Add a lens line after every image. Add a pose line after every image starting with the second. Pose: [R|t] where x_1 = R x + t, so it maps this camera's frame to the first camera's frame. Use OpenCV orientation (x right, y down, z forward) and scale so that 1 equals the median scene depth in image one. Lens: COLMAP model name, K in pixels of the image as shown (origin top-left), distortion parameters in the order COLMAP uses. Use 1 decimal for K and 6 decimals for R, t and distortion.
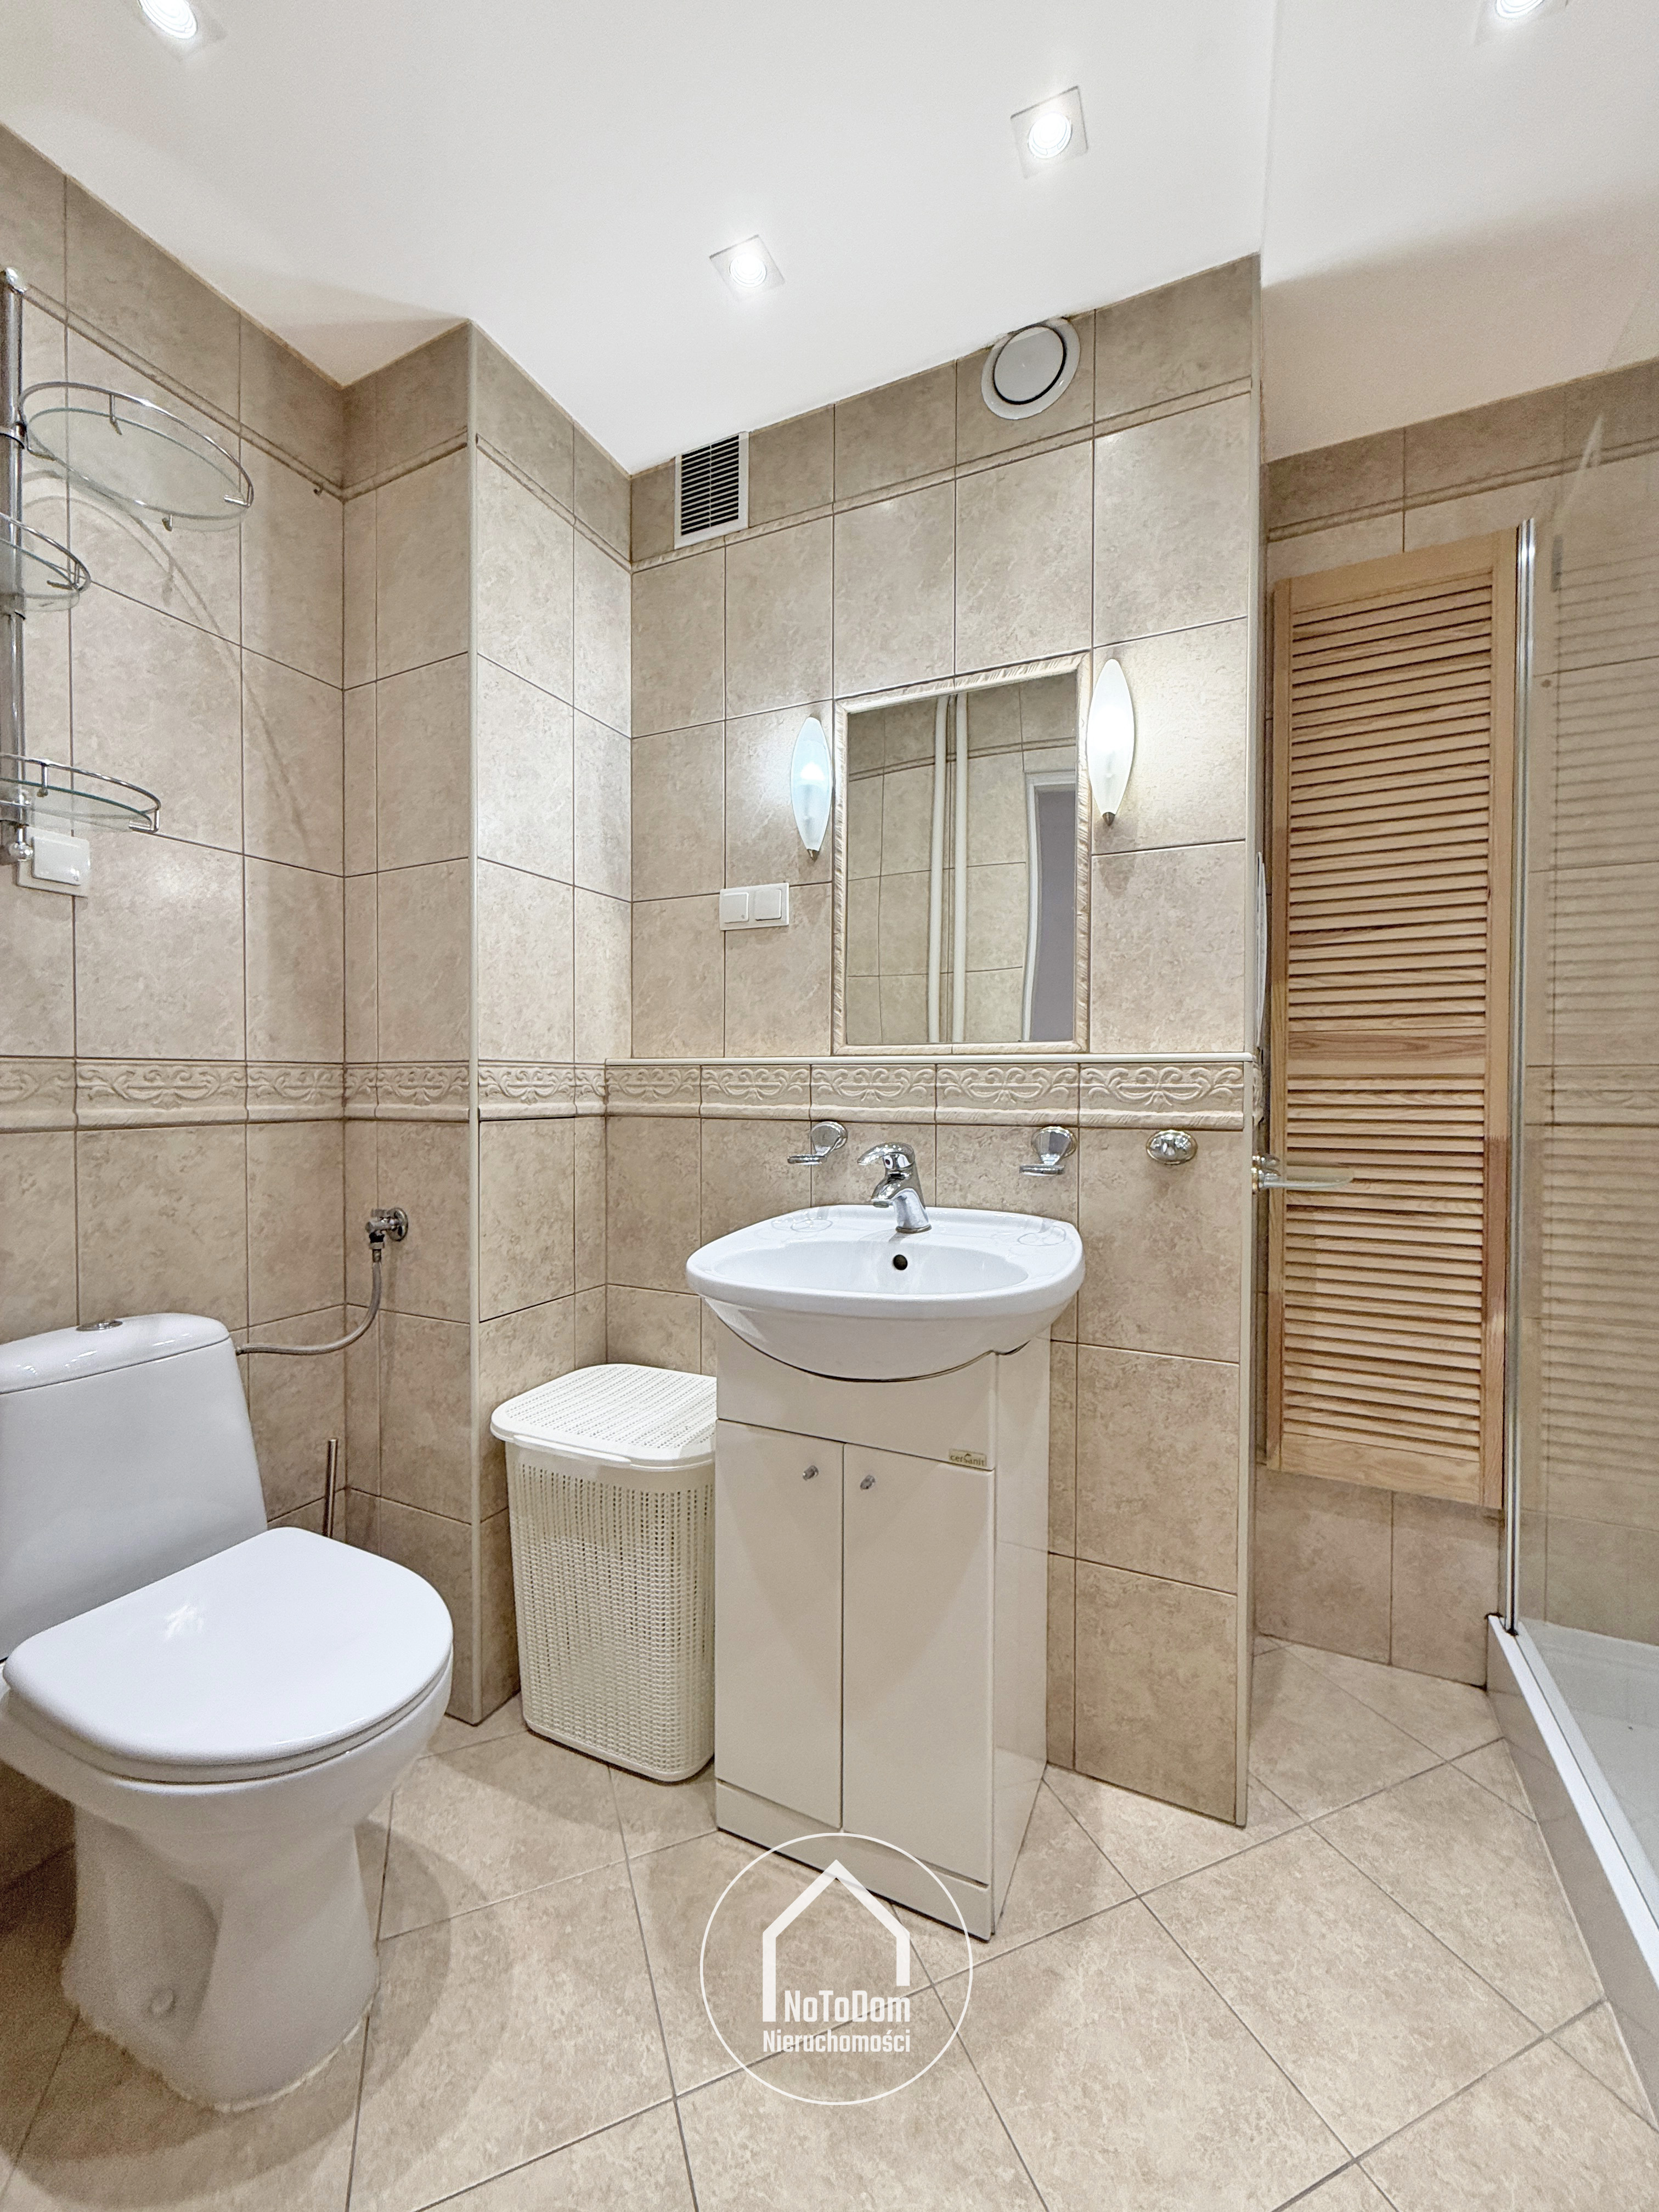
lens RADIAL K [[883.3, 0, 831.8], [0, 883.3, 1099.6], [0, 0, 1]] dist [-0.001614, 0.000128]
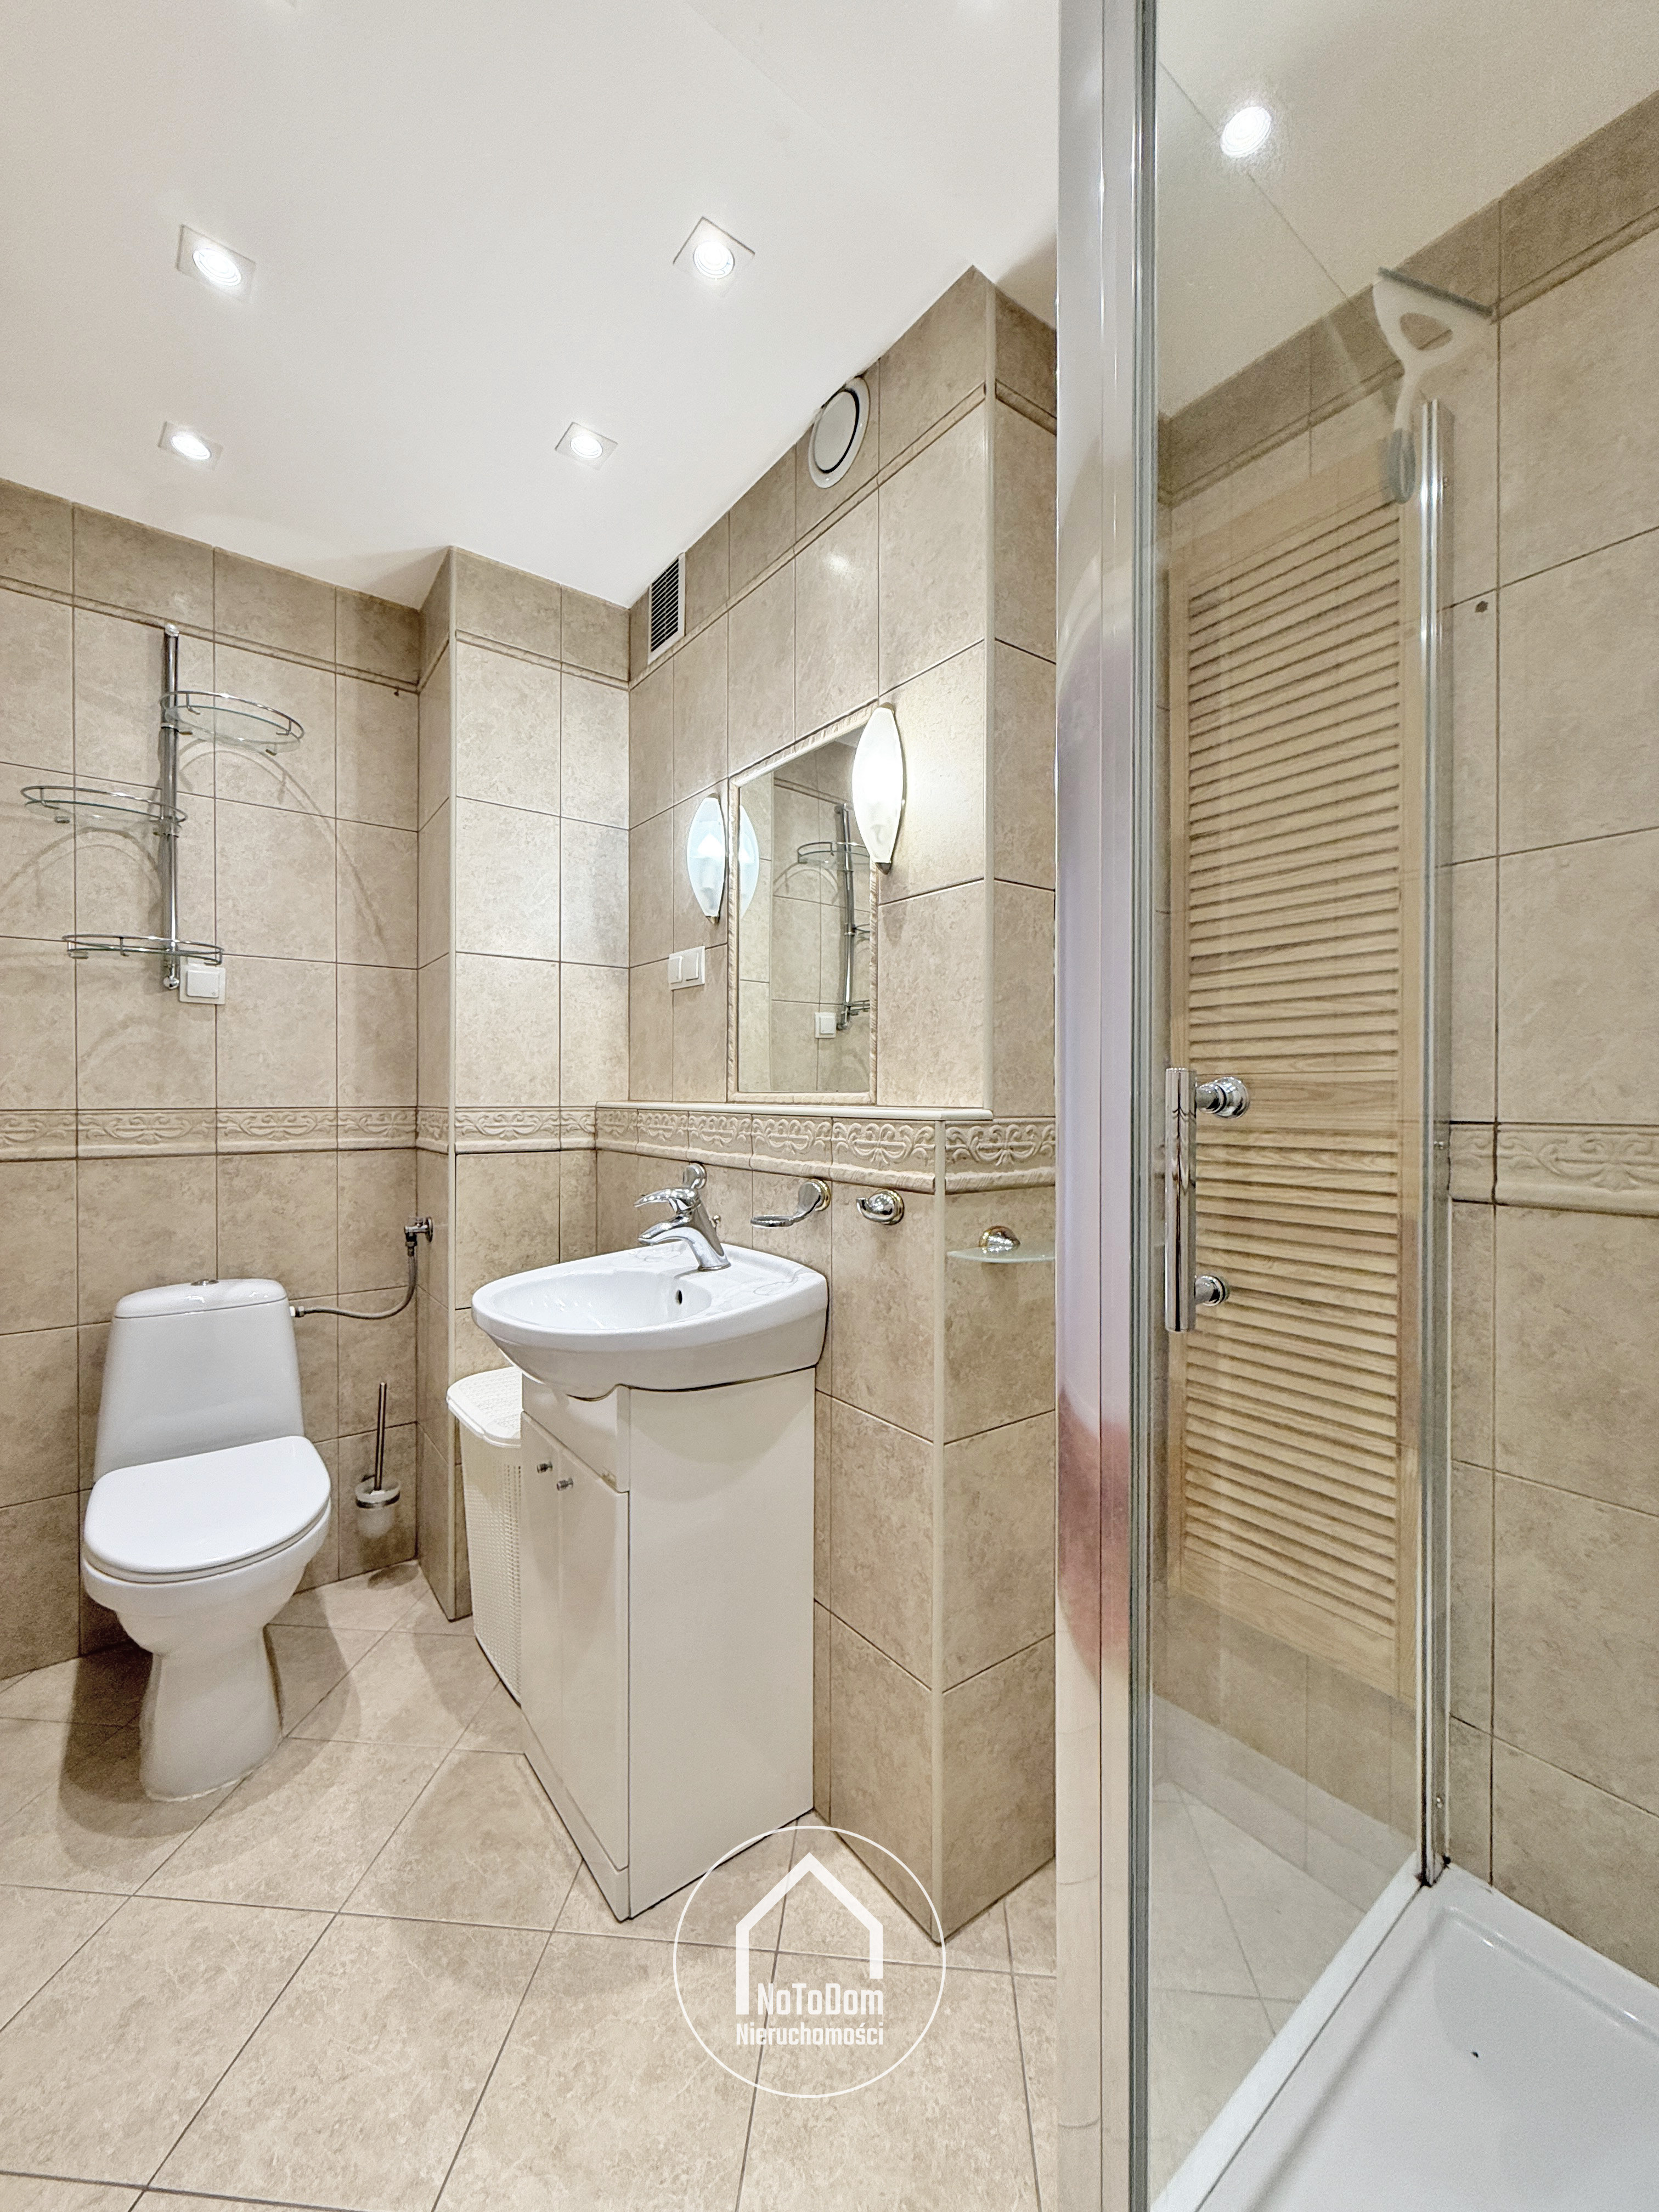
lens RADIAL K [[883.3, 0, 831.8], [0, 883.3, 1099.6], [0, 0, 1]] dist [-0.001614, 0.000128]
pose [[0.888629, 0.002768, -0.458619, 0.691546], [-0.008278, 0.999916, -0.010005, -0.047786], [0.458553, 0.012687, 0.888577, 0.098244]]
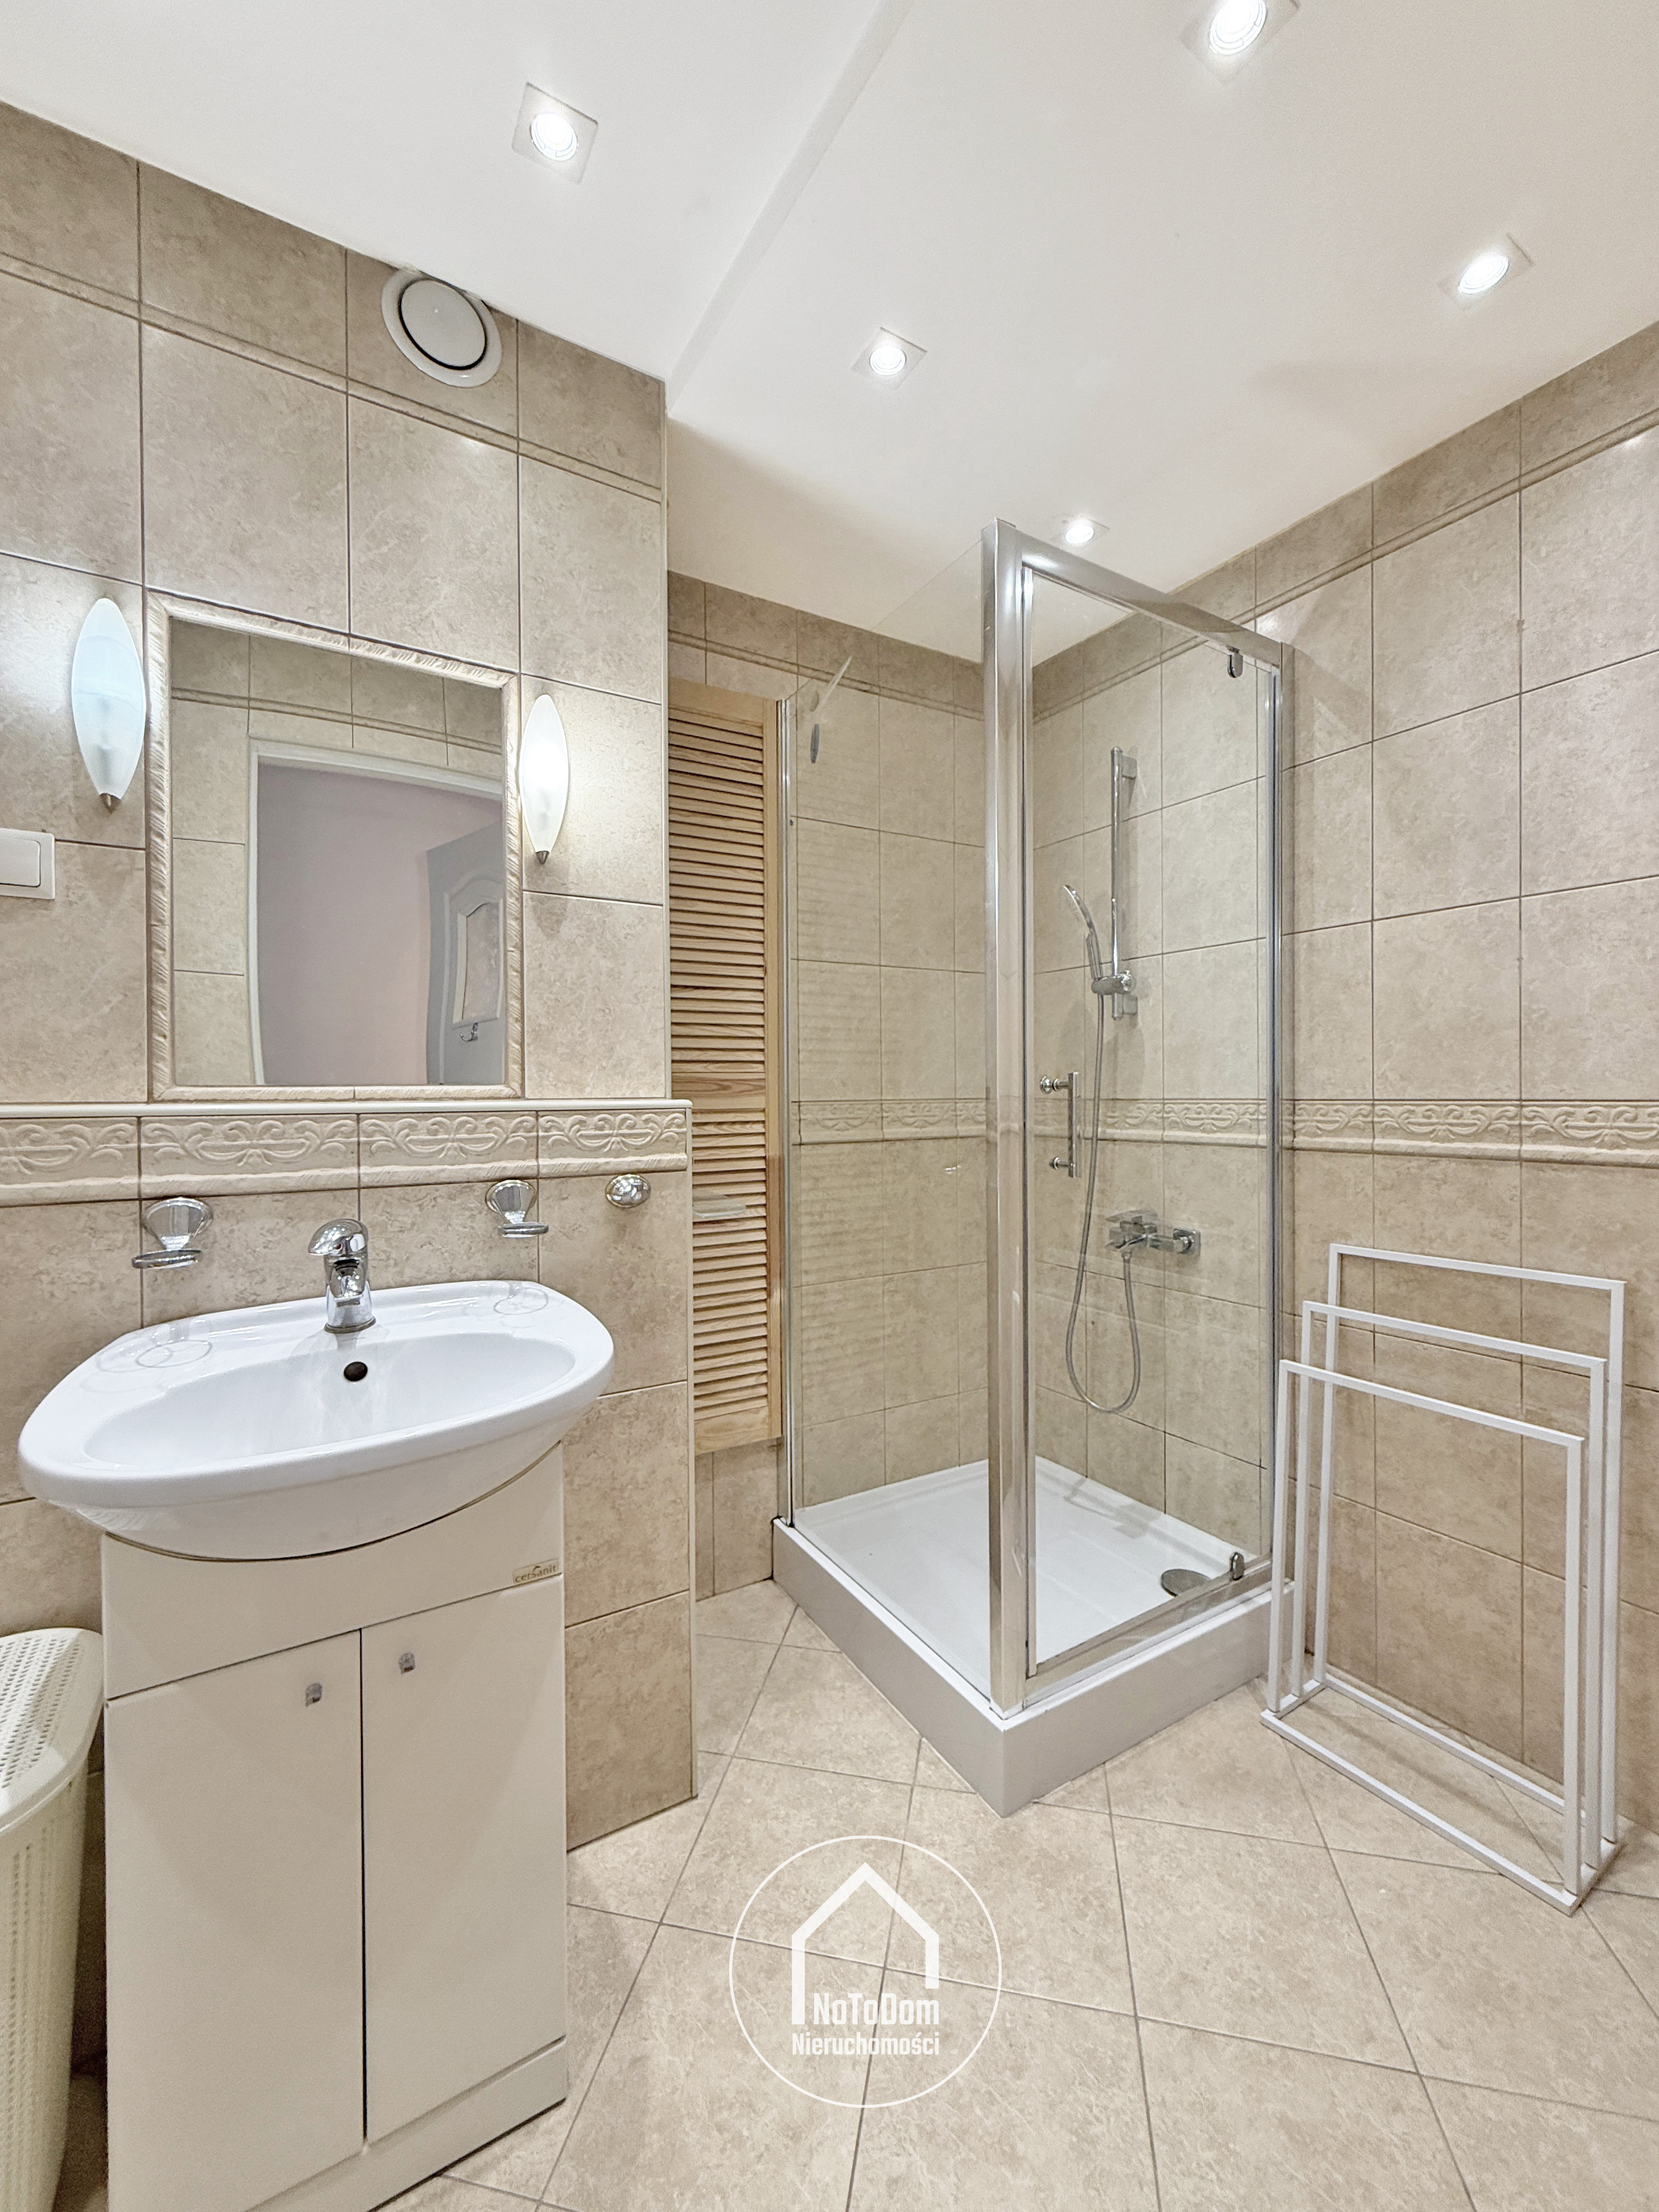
lens RADIAL K [[883.3, 0, 831.8], [0, 883.3, 1099.6], [0, 0, 1]] dist [-0.001614, 0.000128]
pose [[0.561636, -0.014230, 0.827262, -0.304043], [0.022022, 0.999755, 0.002246, -0.045363], [-0.827092, 0.016956, 0.561811, 0.191661]]
